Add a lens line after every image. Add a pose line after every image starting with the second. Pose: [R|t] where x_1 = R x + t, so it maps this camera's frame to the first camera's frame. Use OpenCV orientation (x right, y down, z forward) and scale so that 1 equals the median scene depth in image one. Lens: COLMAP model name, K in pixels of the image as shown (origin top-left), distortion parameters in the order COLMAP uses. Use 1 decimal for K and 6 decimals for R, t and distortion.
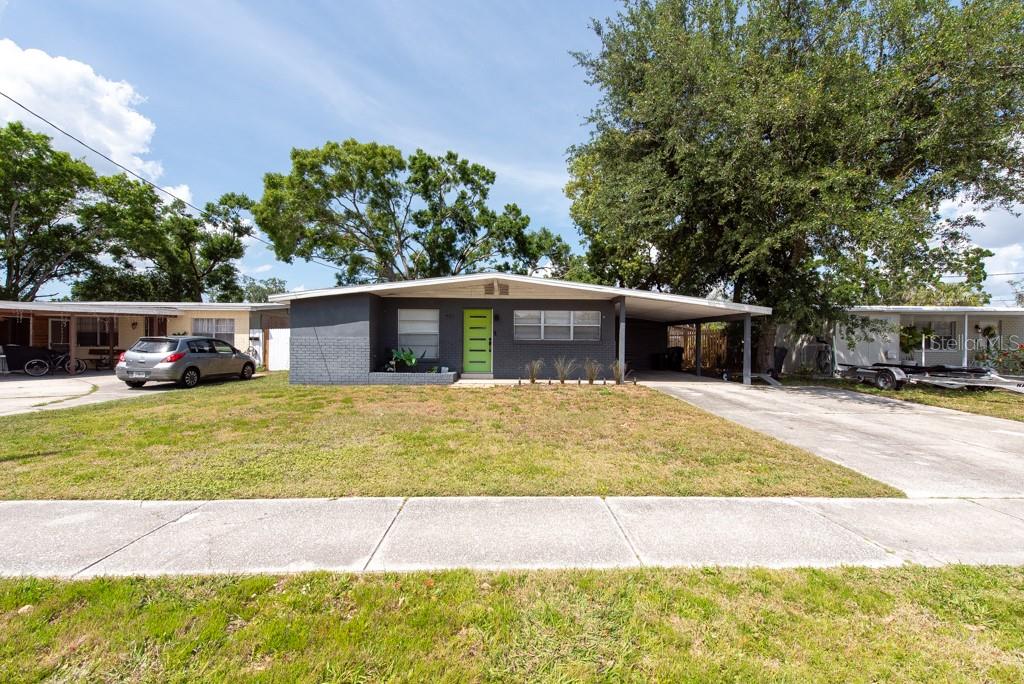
lens RADIAL K [[402.2, 0, 511.1], [0, 402.2, 342.8], [0, 0, 1]] dist [0.009174, -0.000302]
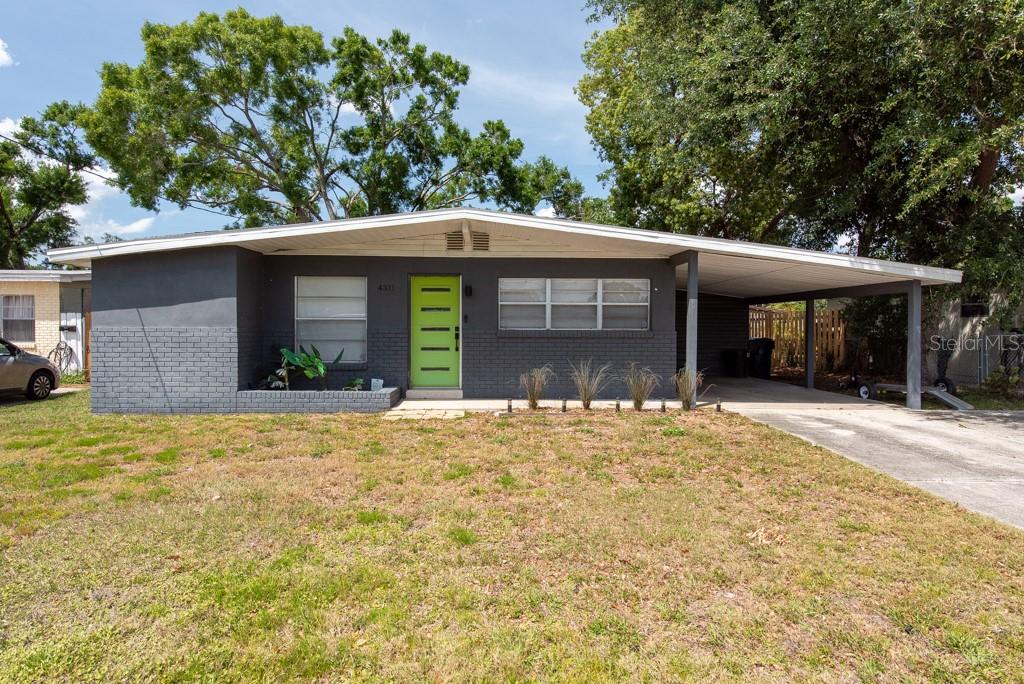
lens RADIAL K [[572.1, 0, 505.0], [0, 572.1, 352.0], [0, 0, 1]] dist [0.015913, -0.000082]
pose [[0.999821, -0.005391, 0.018140, 0.000532], [0.004695, 0.999260, 0.038180, -0.006000], [-0.018333, -0.038088, 0.999106, 0.161729]]
